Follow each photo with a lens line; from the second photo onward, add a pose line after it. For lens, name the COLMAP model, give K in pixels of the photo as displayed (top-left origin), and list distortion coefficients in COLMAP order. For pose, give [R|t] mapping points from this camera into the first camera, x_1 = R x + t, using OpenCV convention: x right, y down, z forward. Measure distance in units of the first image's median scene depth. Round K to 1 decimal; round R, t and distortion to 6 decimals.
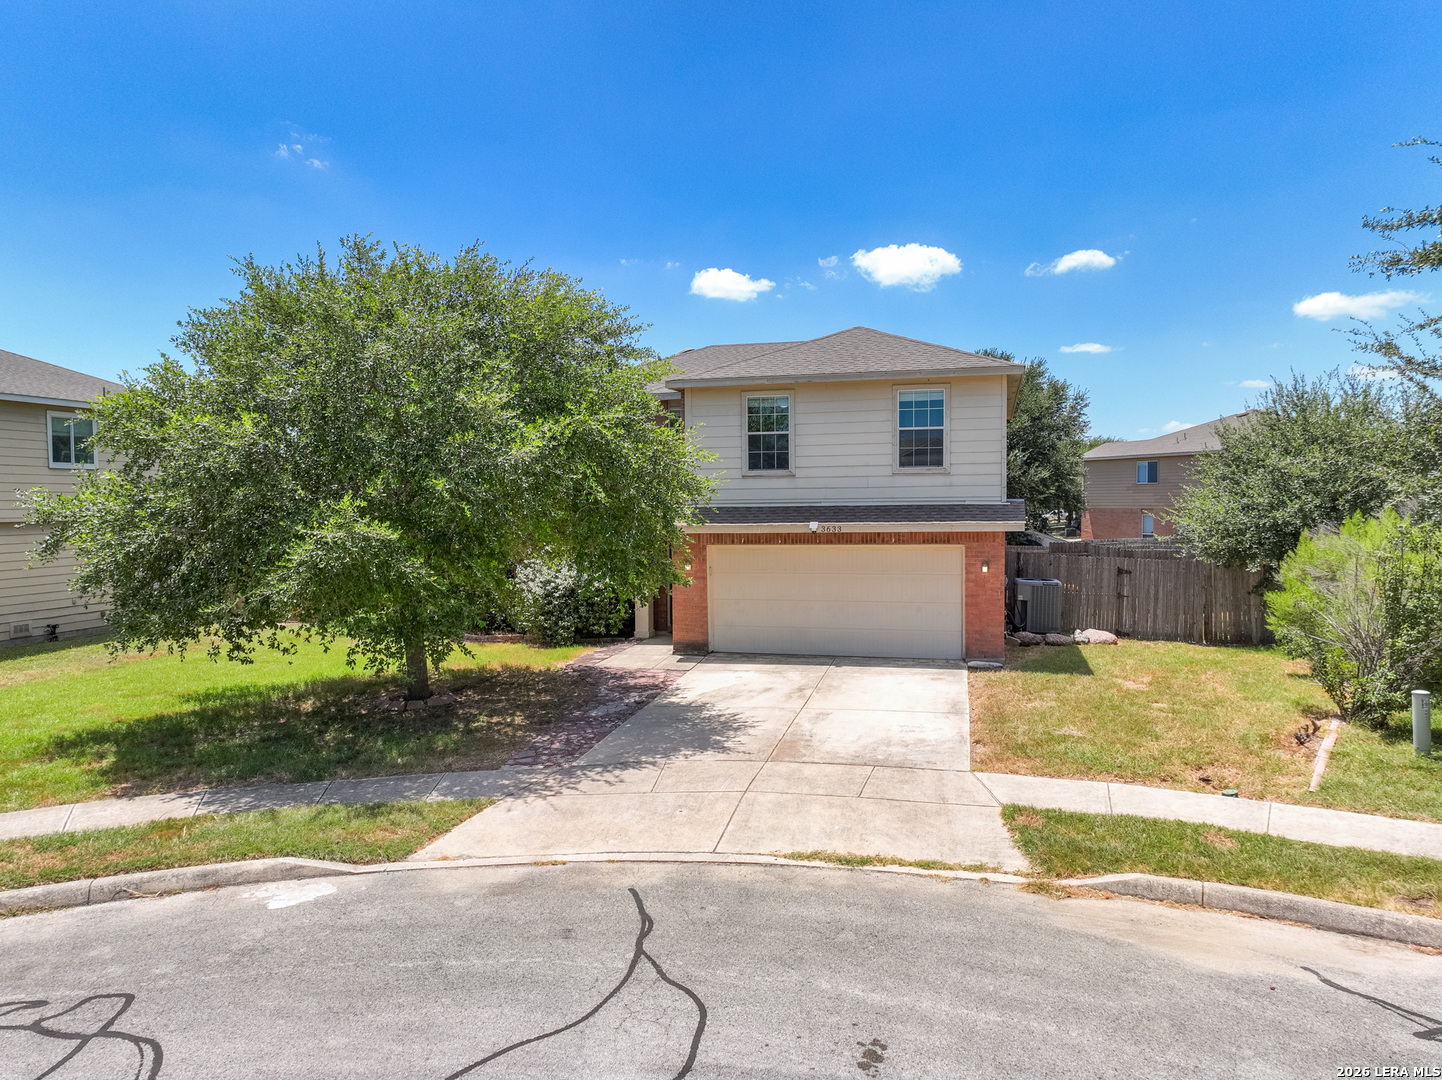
lens RADIAL K [[1013.8, 0, 721.0], [0, 1013.8, 540.0], [0, 0, 1]] dist [-0.003082, 0.021383]
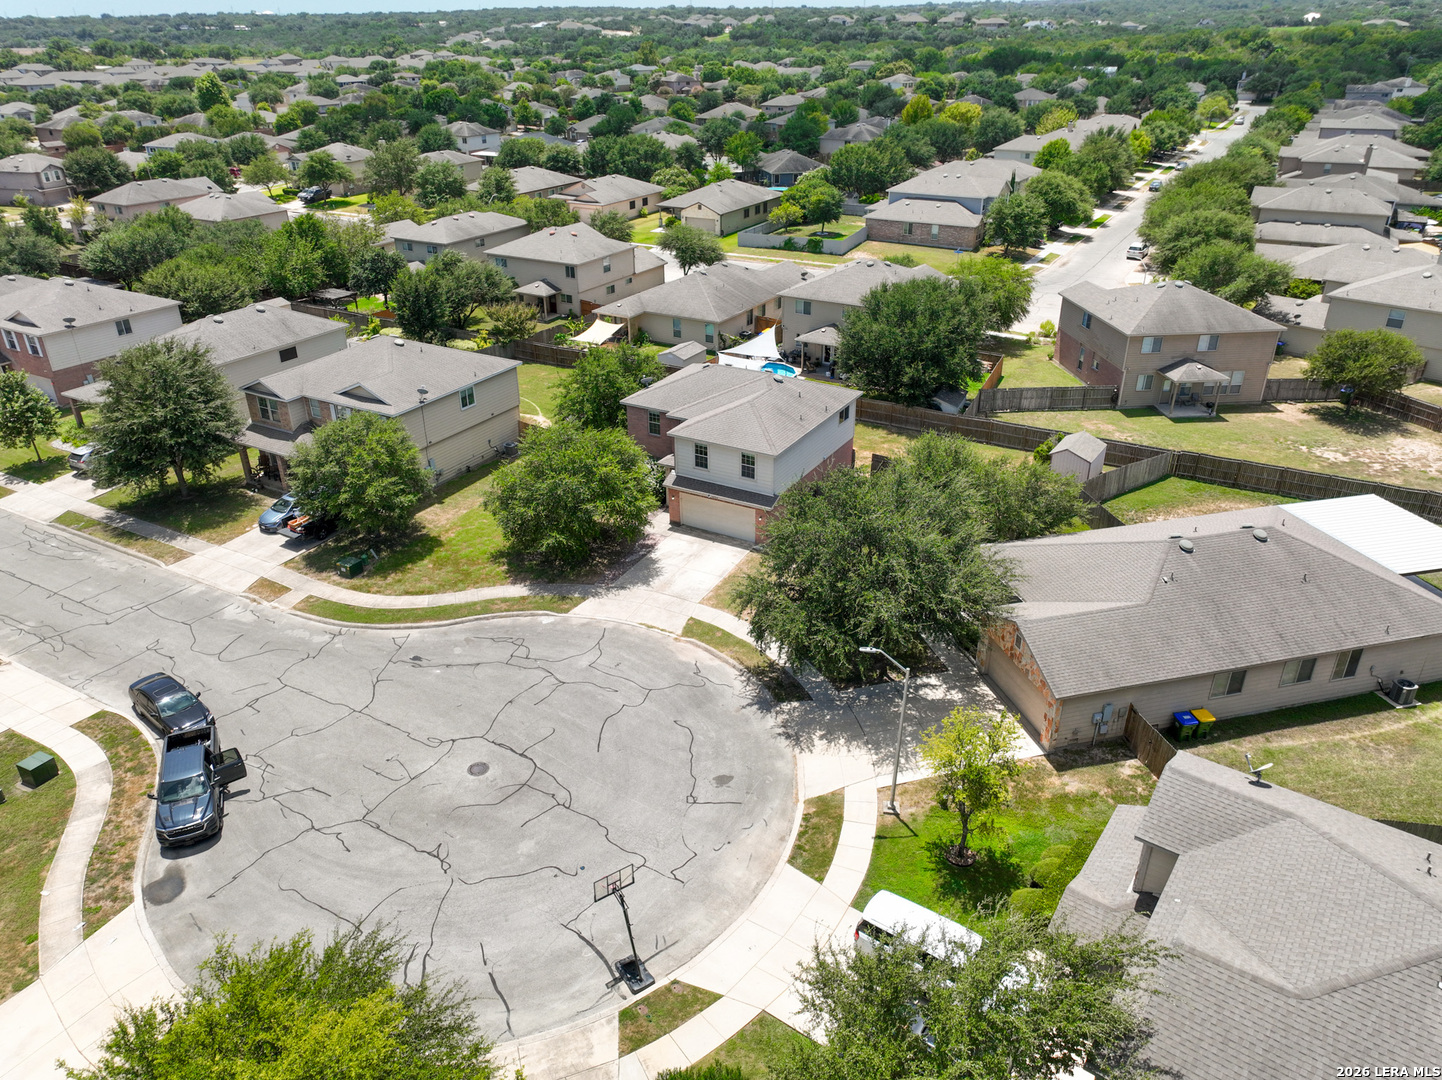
lens RADIAL K [[1013.8, 0, 721.0], [0, 1013.8, 540.0], [0, 0, 1]] dist [-0.003082, 0.021383]
pose [[0.965352, 0.119679, -0.231890, 1.211109], [-0.010155, 0.905185, 0.424896, -1.690631], [0.260755, -0.407819, 0.875037, -2.392540]]
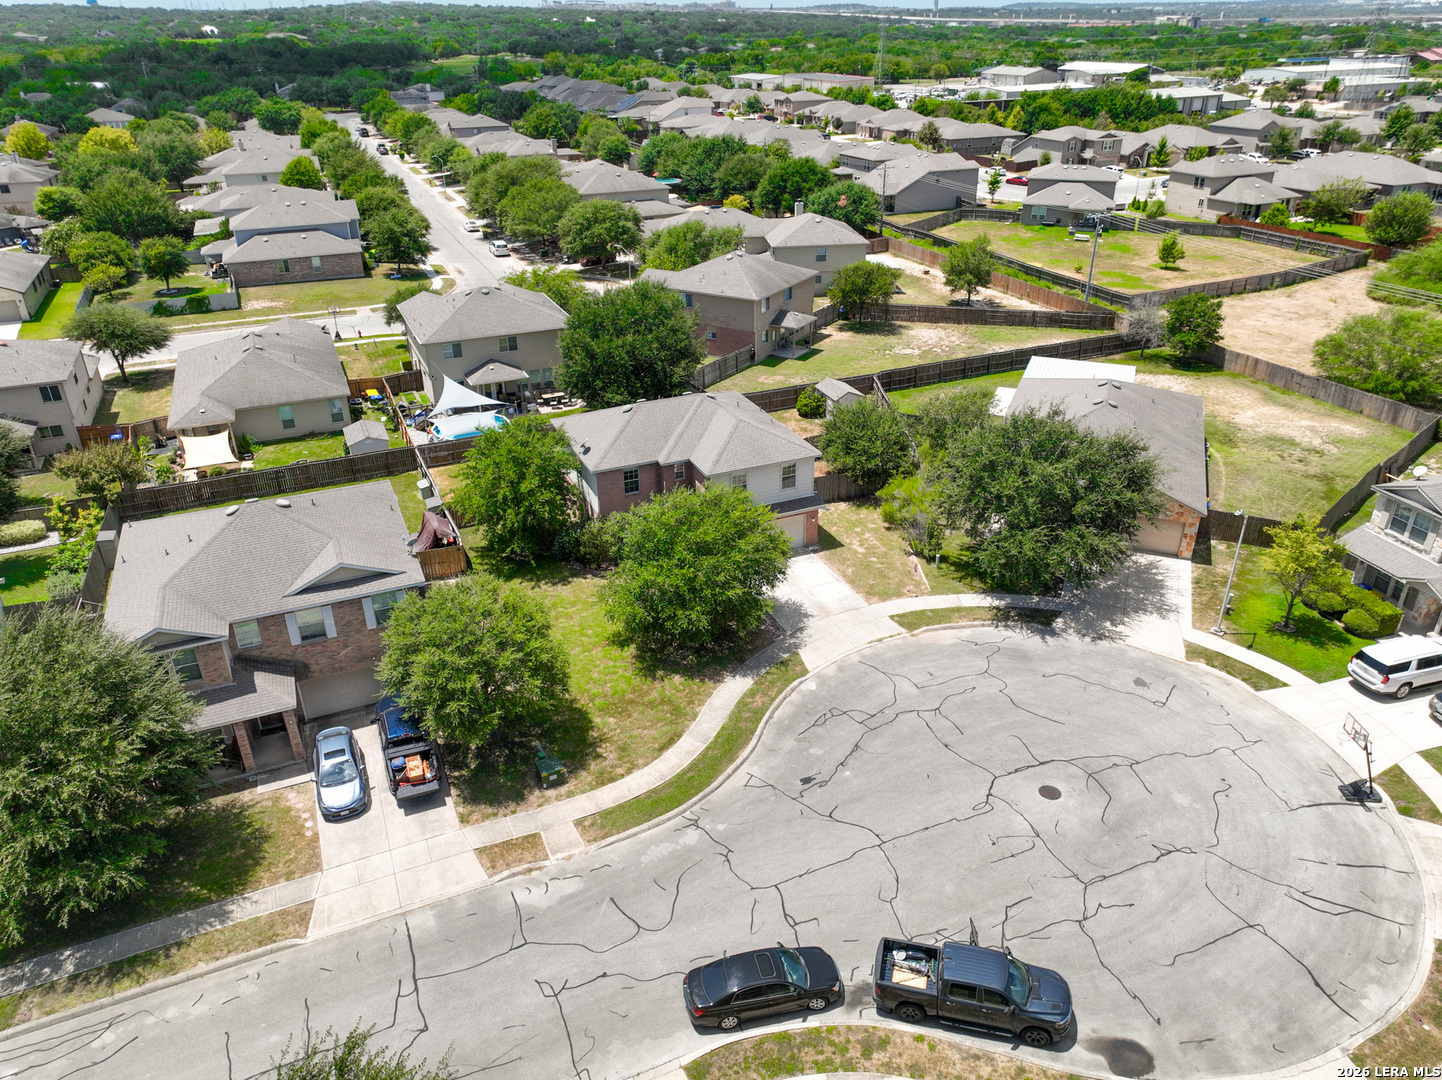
lens RADIAL K [[1013.8, 0, 721.0], [0, 1013.8, 540.0], [0, 0, 1]] dist [-0.003082, 0.021383]
pose [[0.783268, -0.284520, 0.552756, -2.389574], [0.028756, 0.904757, 0.424957, -1.754320], [-0.621018, -0.316960, 0.716849, -1.499229]]
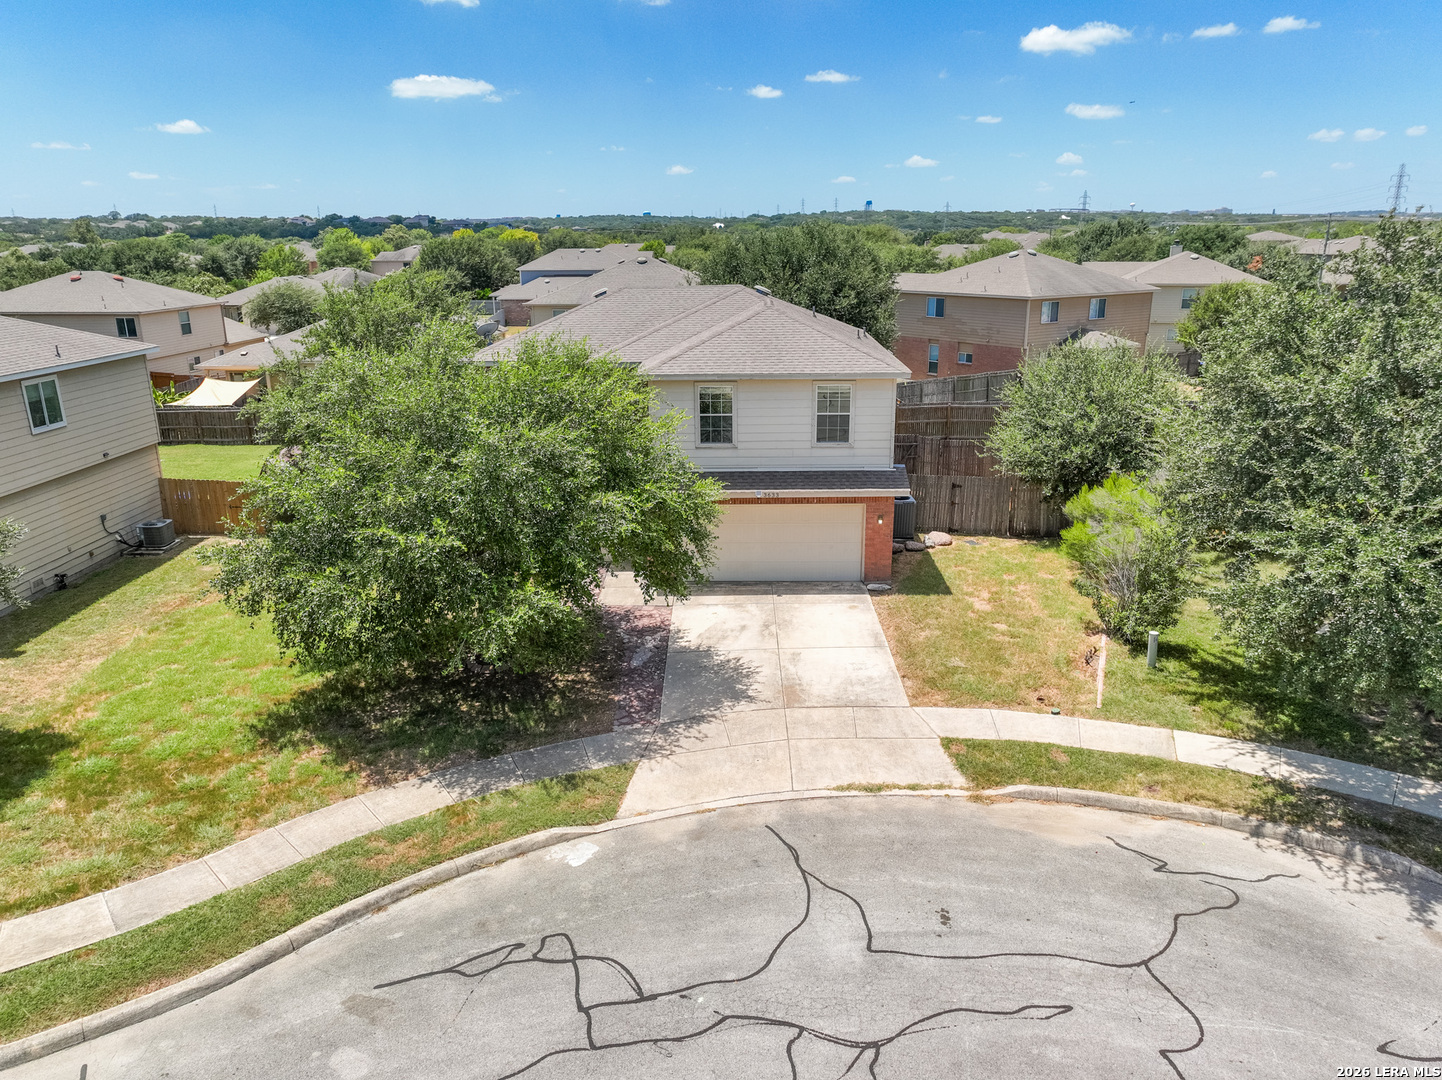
lens RADIAL K [[1013.8, 0, 721.0], [0, 1013.8, 540.0], [0, 0, 1]] dist [-0.003082, 0.021383]
pose [[0.972807, -0.067561, 0.221546, -0.378053], [0.010574, 0.968470, 0.248908, -0.422644], [-0.231377, -0.239796, 0.942848, -0.392280]]
